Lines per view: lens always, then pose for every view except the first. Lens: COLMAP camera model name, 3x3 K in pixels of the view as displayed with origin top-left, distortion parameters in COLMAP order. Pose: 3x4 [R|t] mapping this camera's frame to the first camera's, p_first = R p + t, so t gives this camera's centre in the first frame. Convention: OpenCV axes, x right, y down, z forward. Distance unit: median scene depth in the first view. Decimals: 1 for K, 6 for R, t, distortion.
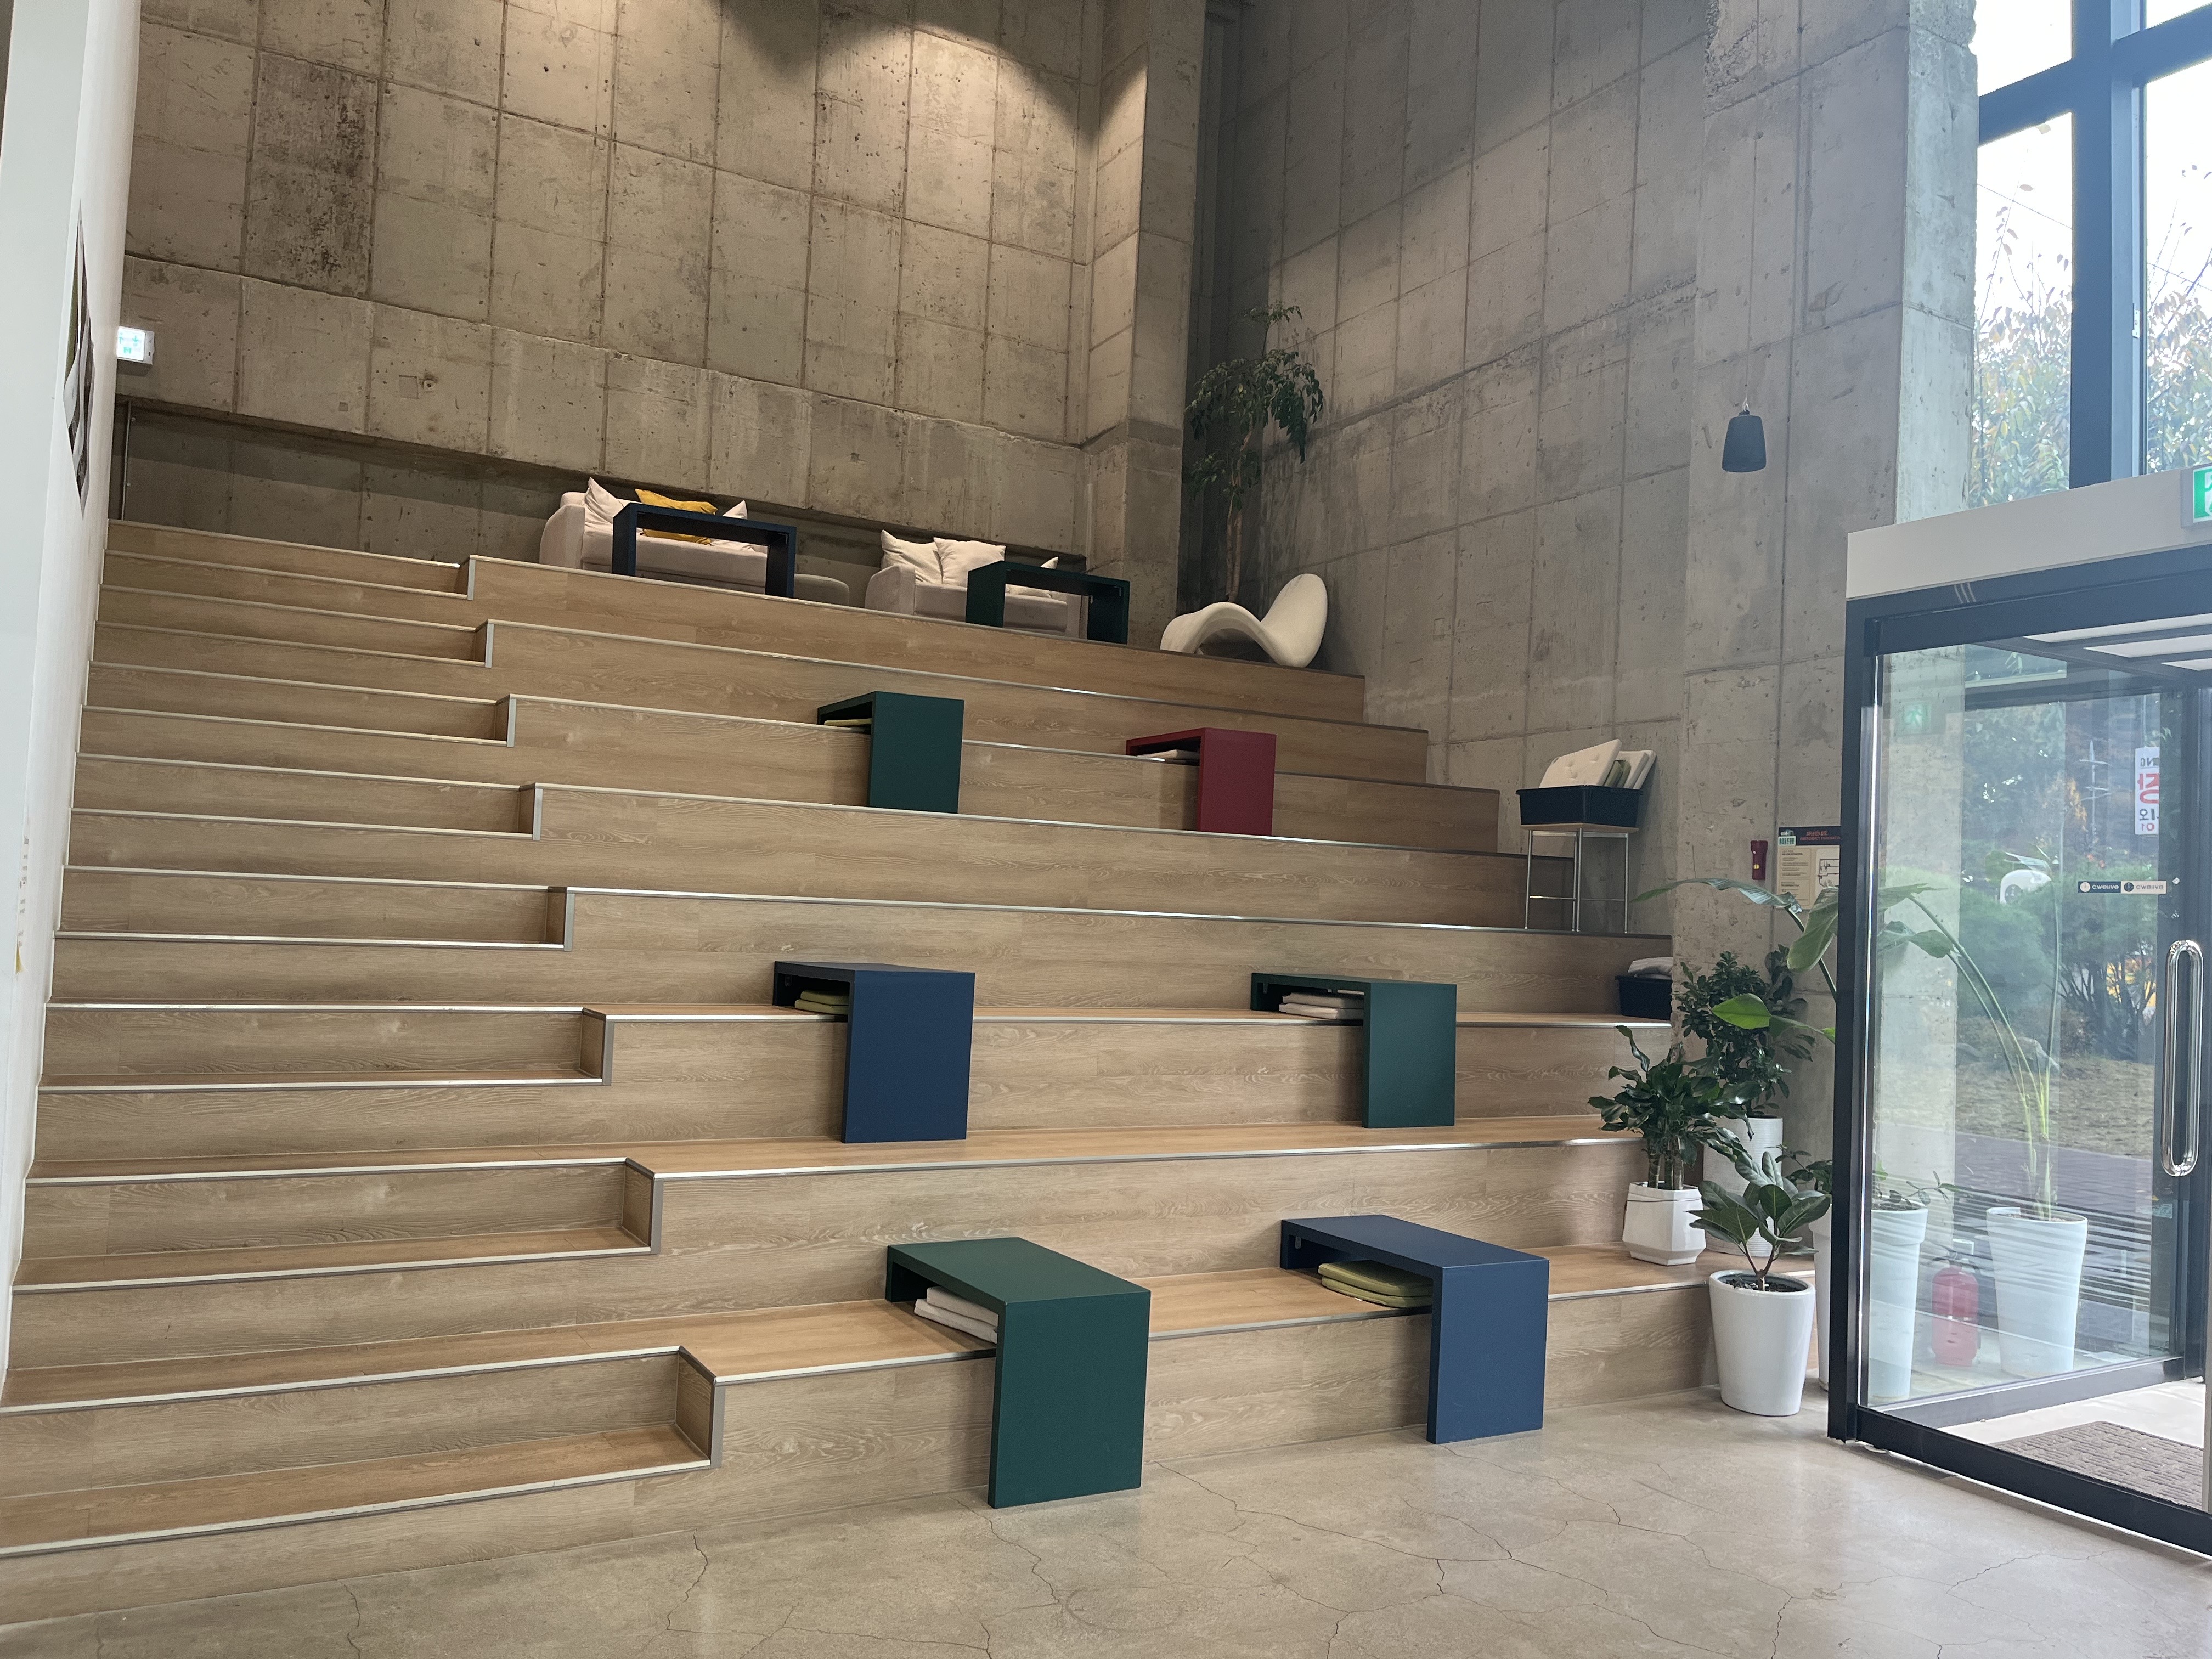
lens RADIAL K [[1673.5, 0, 1106.0], [0, 1673.5, 829.5], [0, 0, 1]] dist [0.035230, -0.098961]
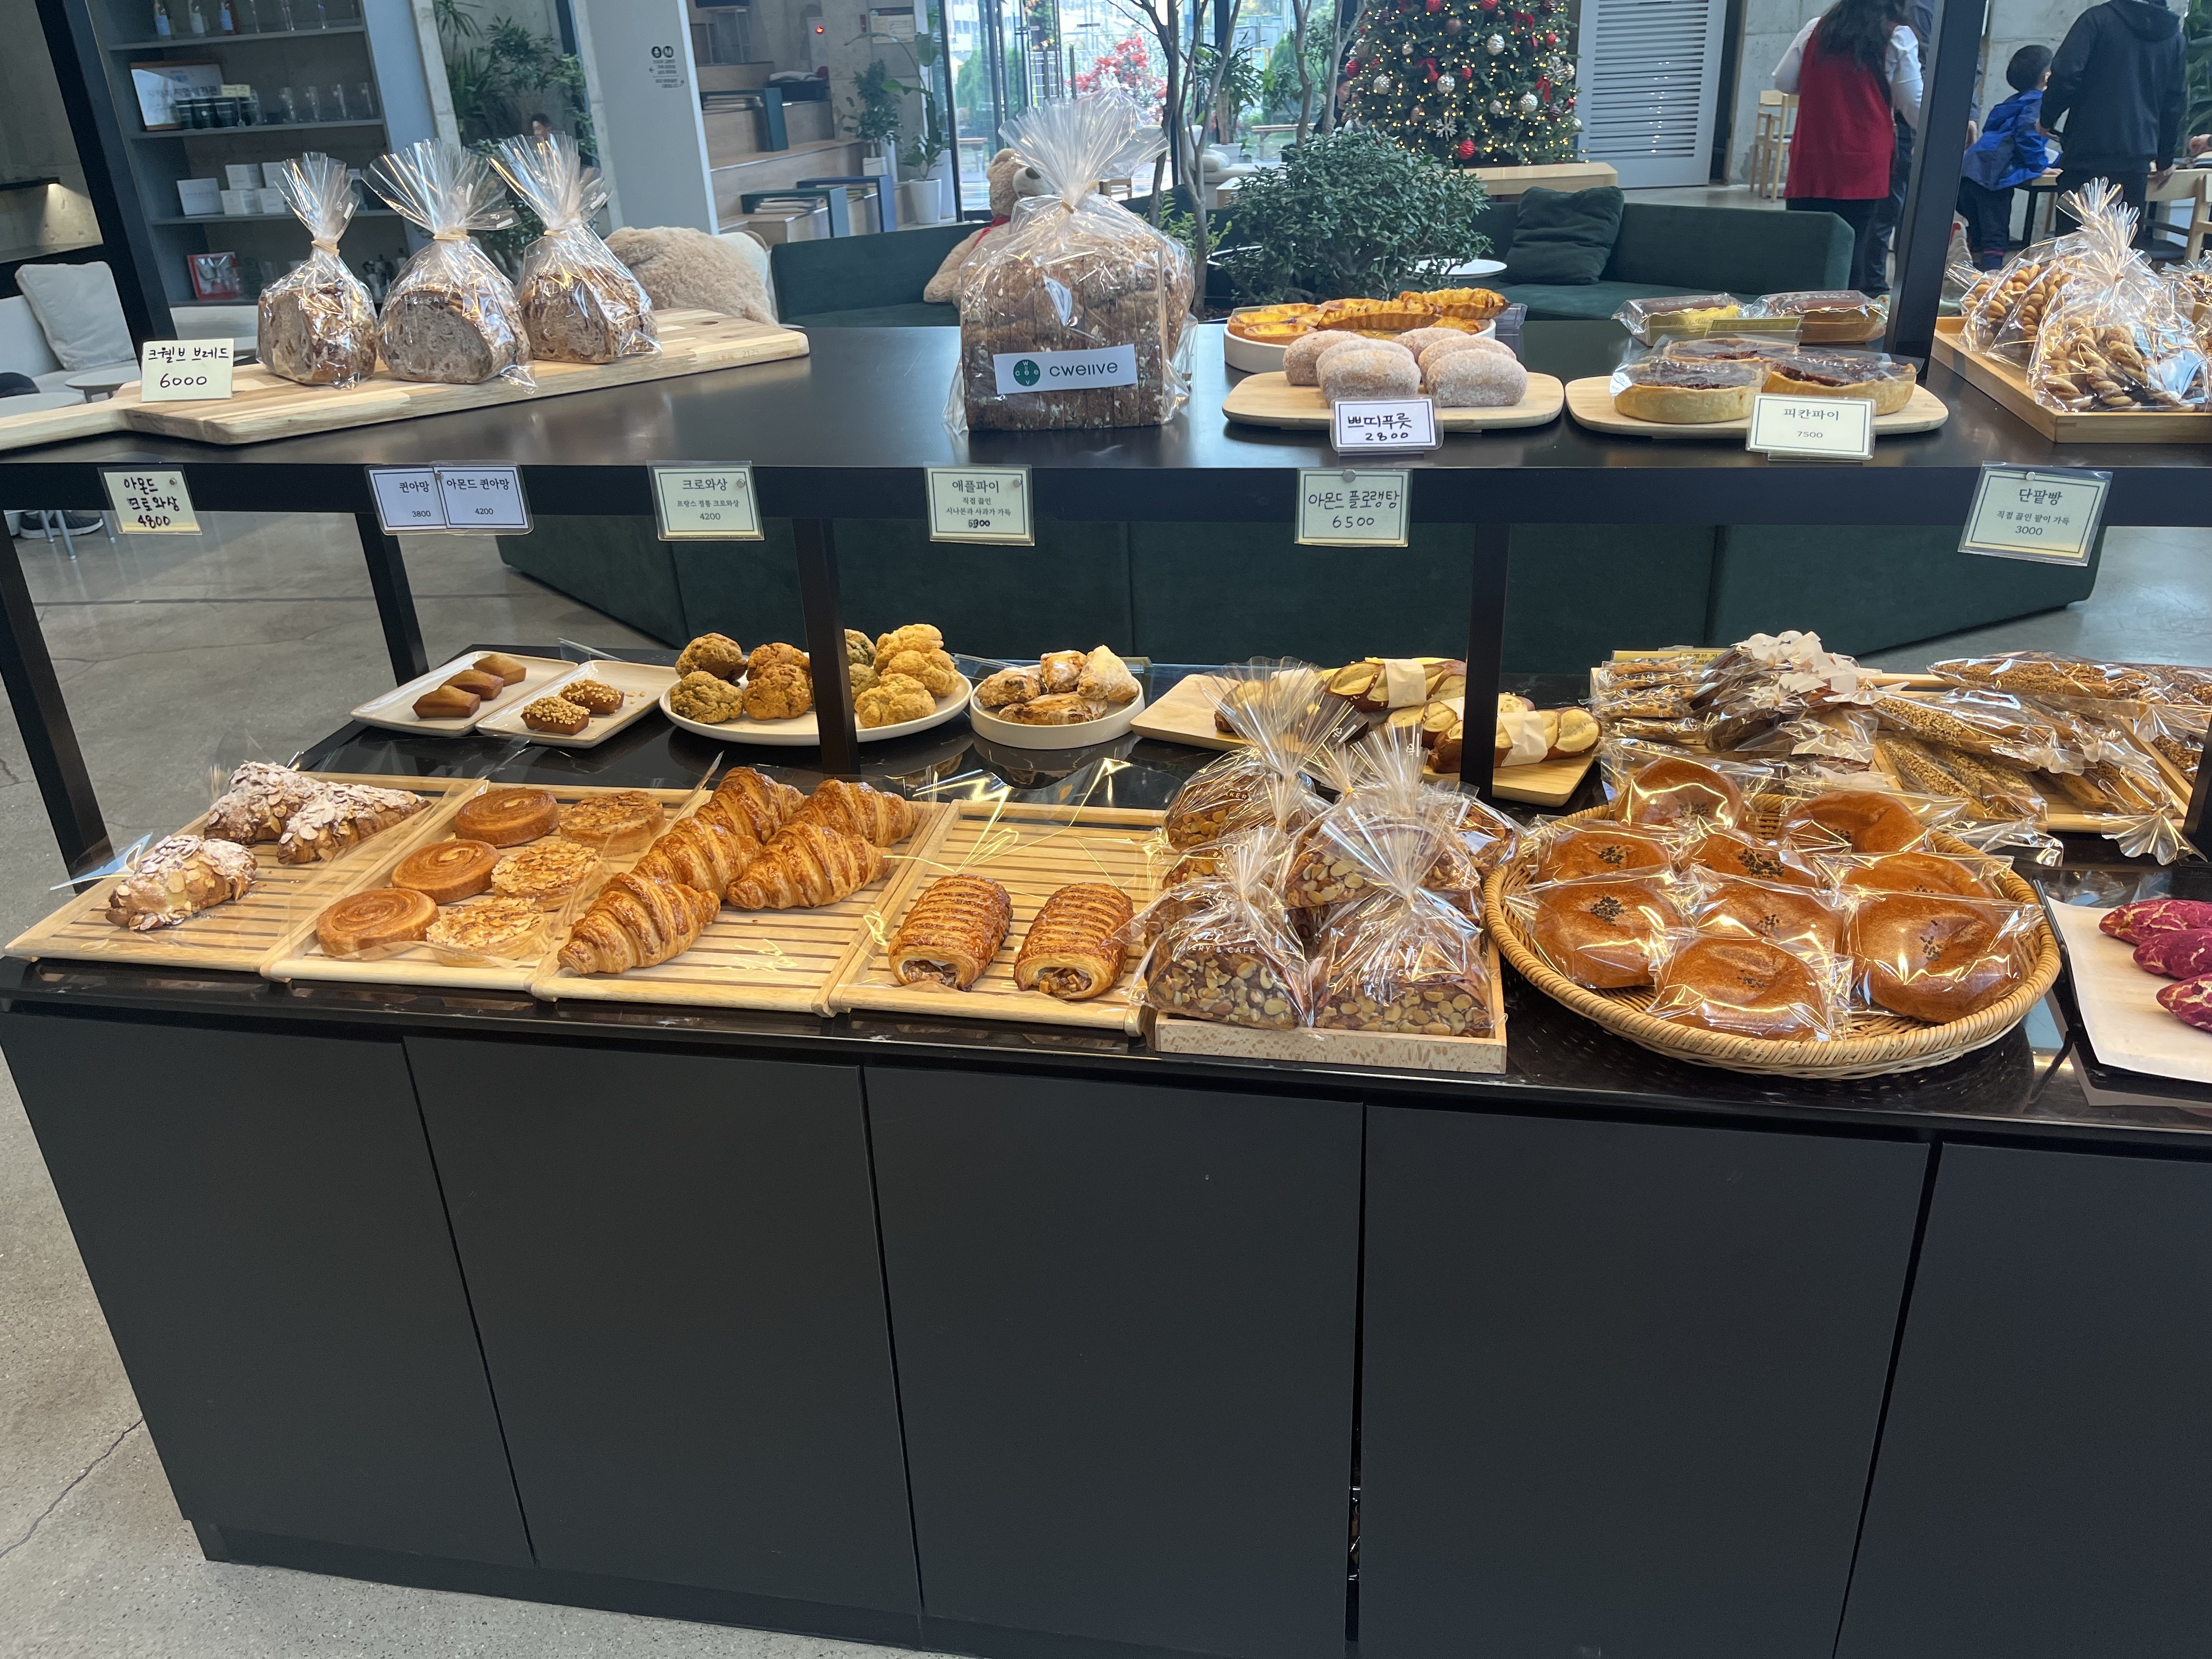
lens RADIAL K [[1679.0, 0, 1106.0], [0, 1679.0, 829.5], [0, 0, 1]] dist [0.048996, -0.095593]
pose [[0.651829, -0.383054, 0.654514, -1.501462], [0.038121, 0.878517, 0.476187, -0.112476], [-0.757408, -0.285442, 0.587245, -1.115711]]
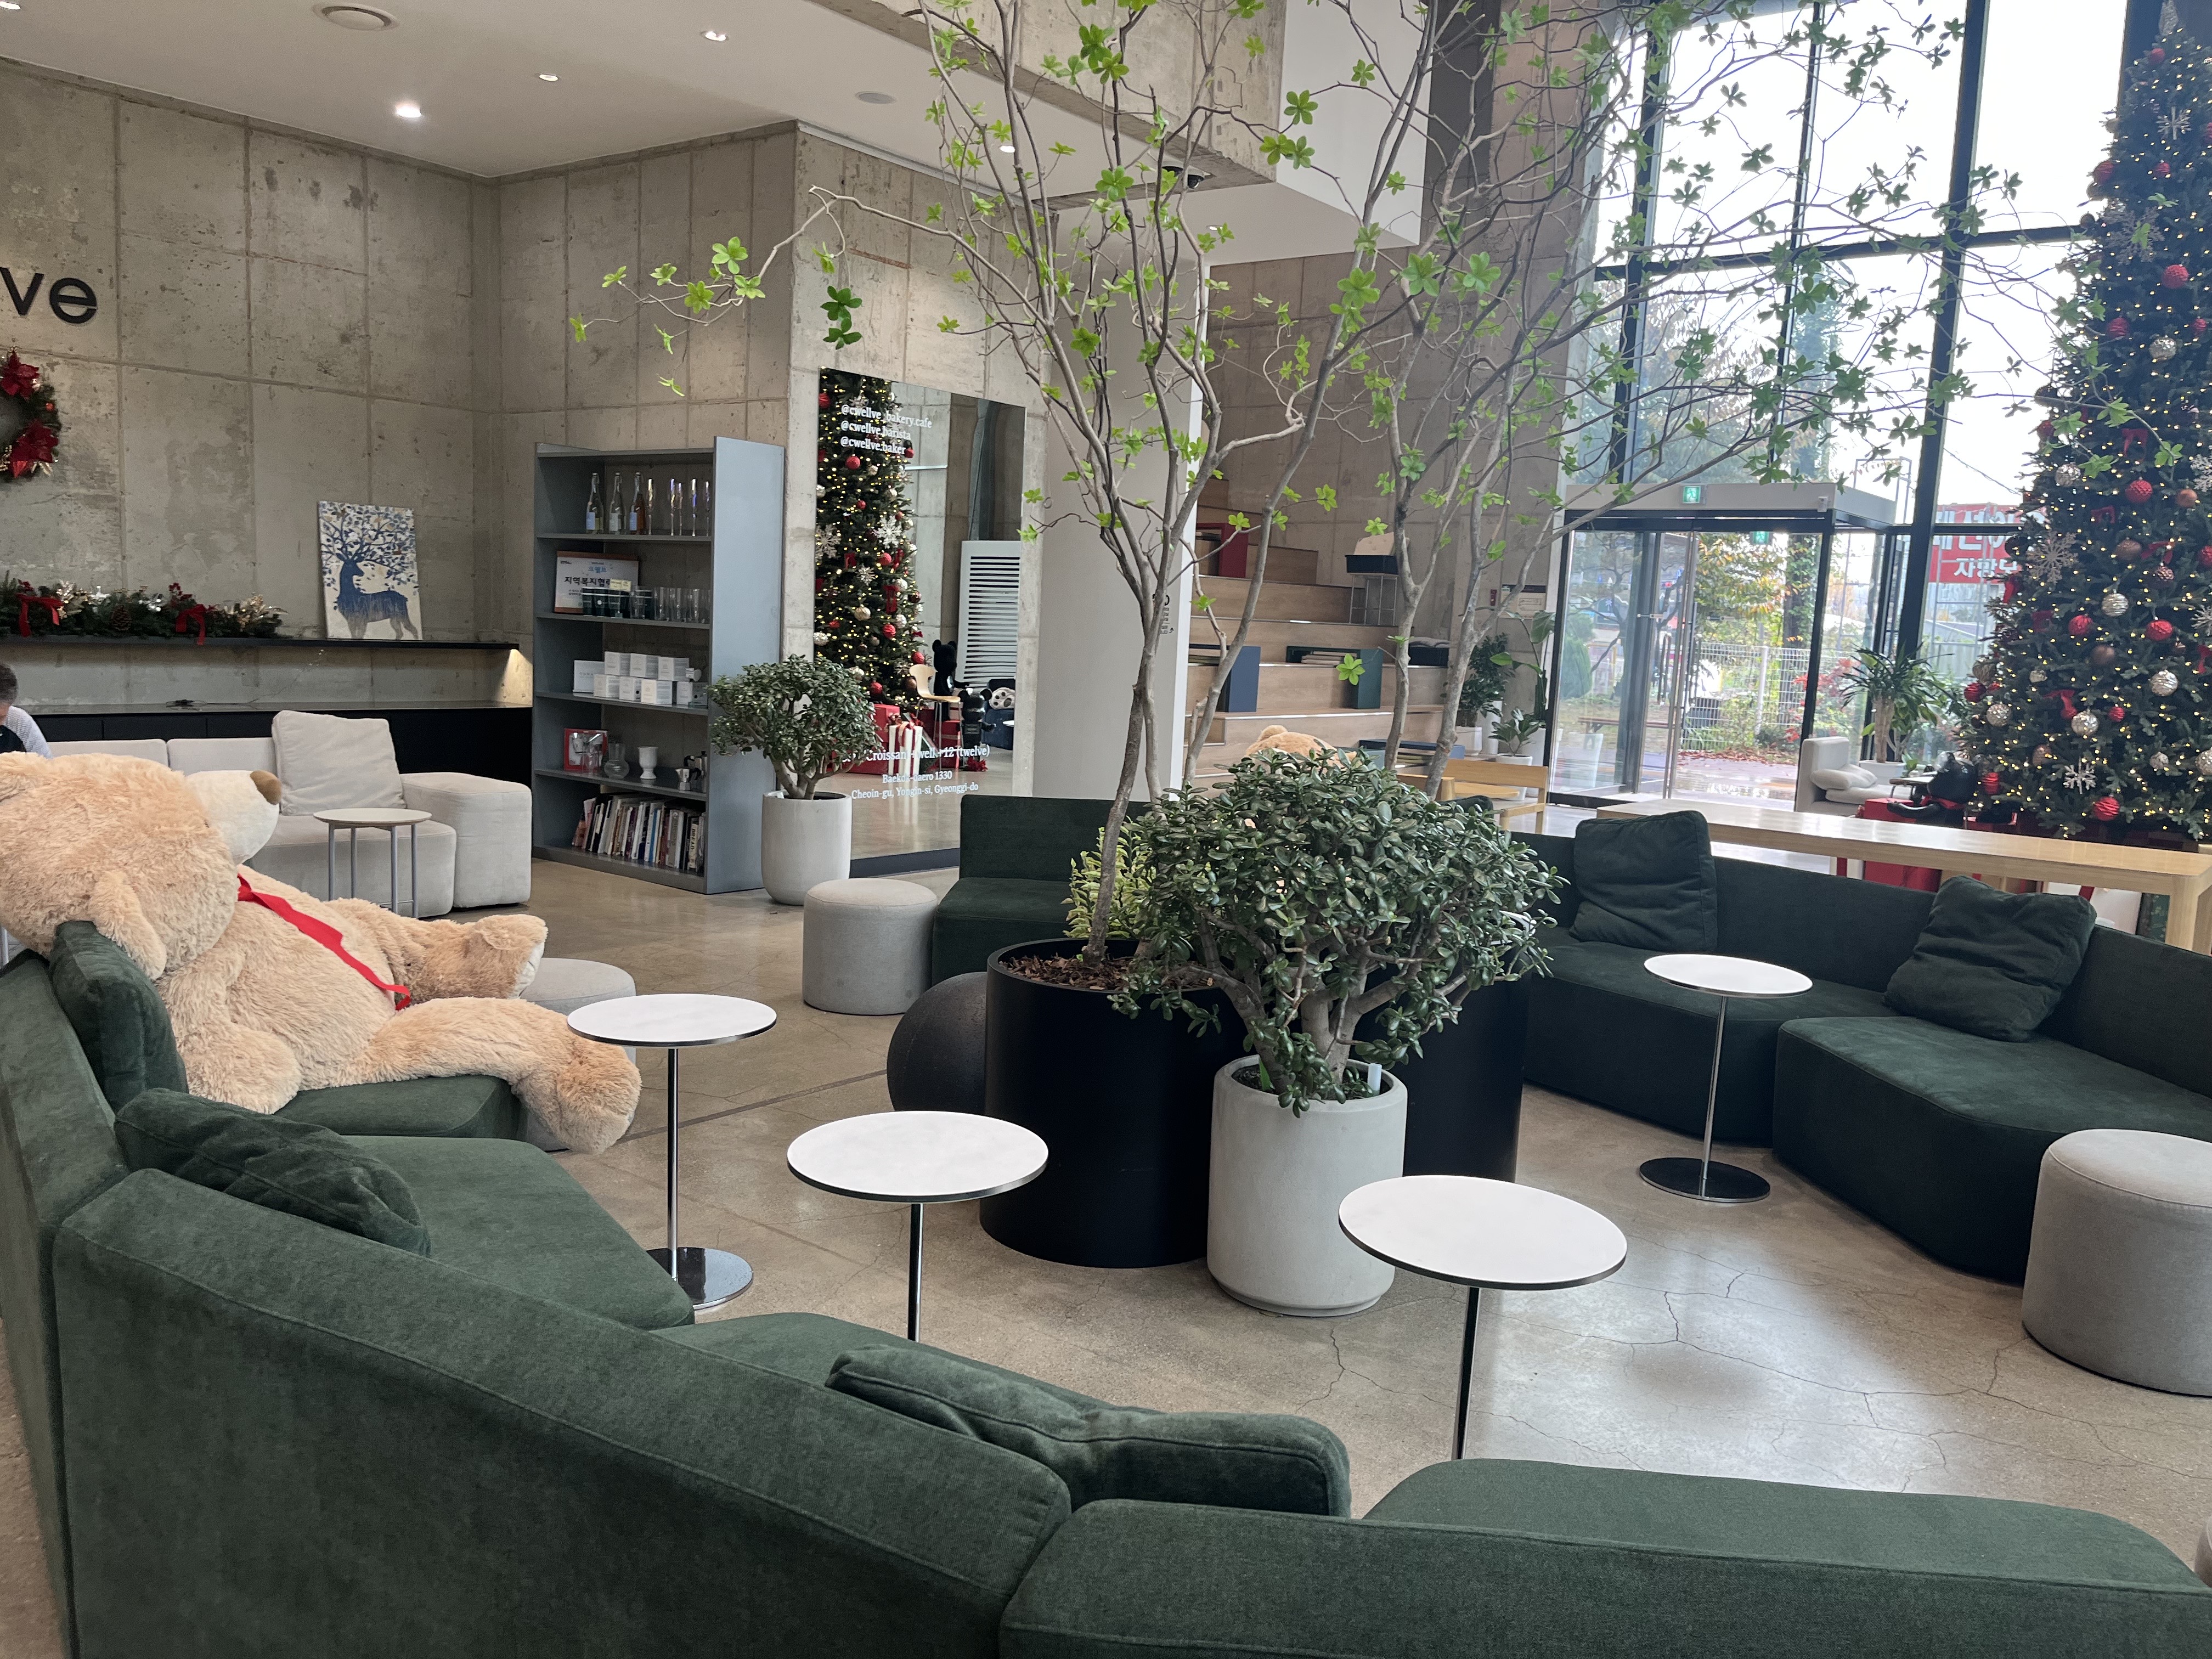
lens RADIAL K [[1673.5, 0, 1106.0], [0, 1673.5, 829.5], [0, 0, 1]] dist [0.035230, -0.098961]
pose [[0.935260, -0.043244, 0.351310, -0.991728], [-0.023603, 0.982681, 0.183797, -0.083954], [-0.353174, -0.180190, 0.918041, -1.075149]]
